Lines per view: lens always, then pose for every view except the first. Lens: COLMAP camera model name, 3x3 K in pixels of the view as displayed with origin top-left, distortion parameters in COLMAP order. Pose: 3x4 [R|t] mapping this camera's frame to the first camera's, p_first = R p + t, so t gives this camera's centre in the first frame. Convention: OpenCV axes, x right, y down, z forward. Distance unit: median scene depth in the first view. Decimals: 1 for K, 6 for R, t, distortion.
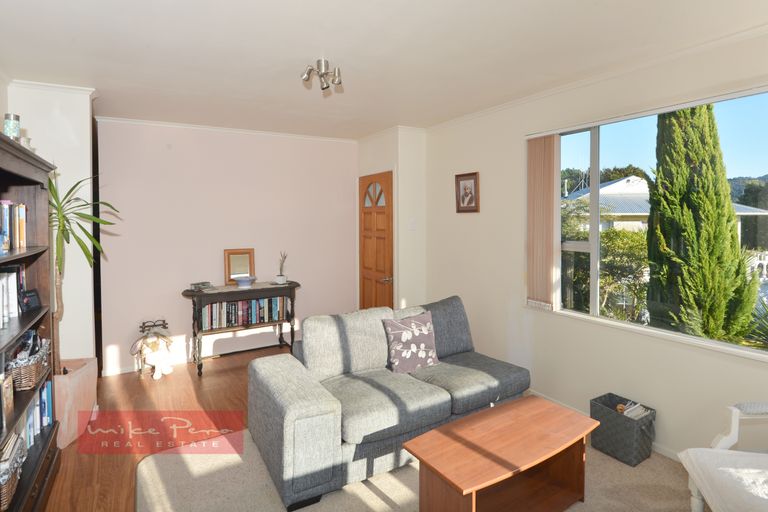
lens RADIAL K [[383.6, 0, 386.1], [0, 383.6, 233.9], [0, 0, 1]] dist [-0.001175, -0.012702]
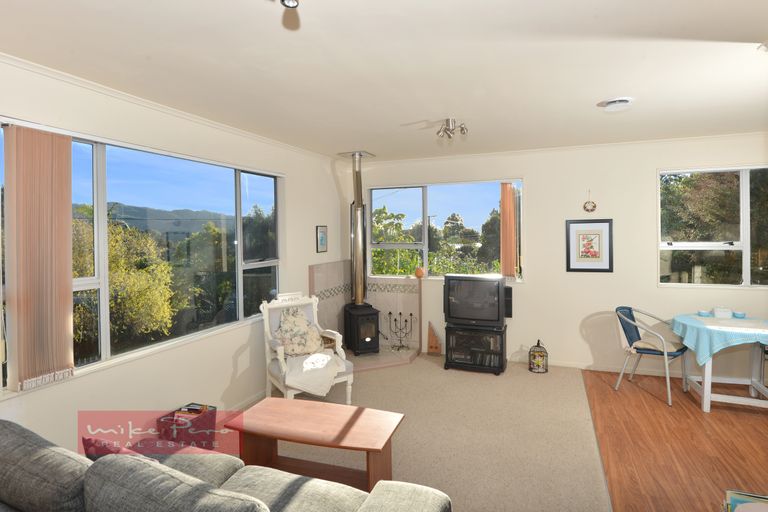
lens RADIAL K [[383.6, 0, 386.1], [0, 383.6, 233.9], [0, 0, 1]] dist [-0.001175, -0.012702]
pose [[-0.563118, 0.010019, 0.826316, -0.788780], [0.042691, 0.998944, 0.016981, -0.086921], [-0.825273, 0.044838, -0.562951, 1.378863]]
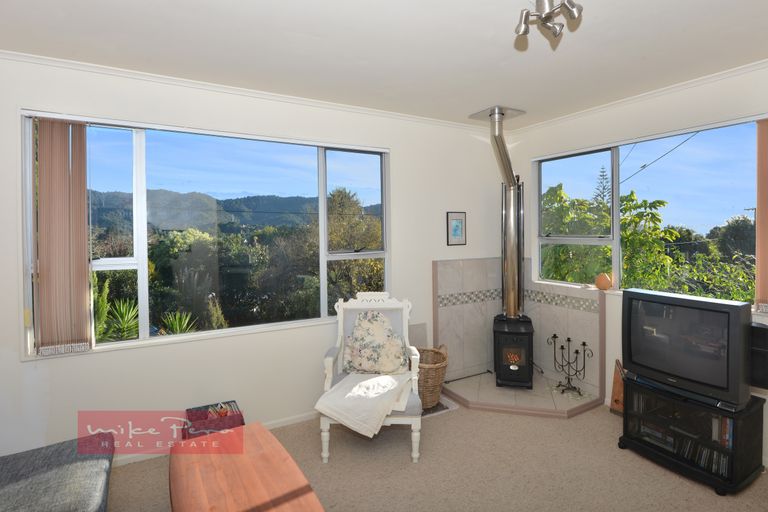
lens RADIAL K [[383.6, 0, 386.1], [0, 383.6, 233.9], [0, 0, 1]] dist [-0.001175, -0.012702]
pose [[0.049167, -0.004469, 0.998781, -0.477895], [0.038263, 0.999264, 0.002588, -0.019278], [-0.998057, 0.038089, 0.049302, 0.562039]]
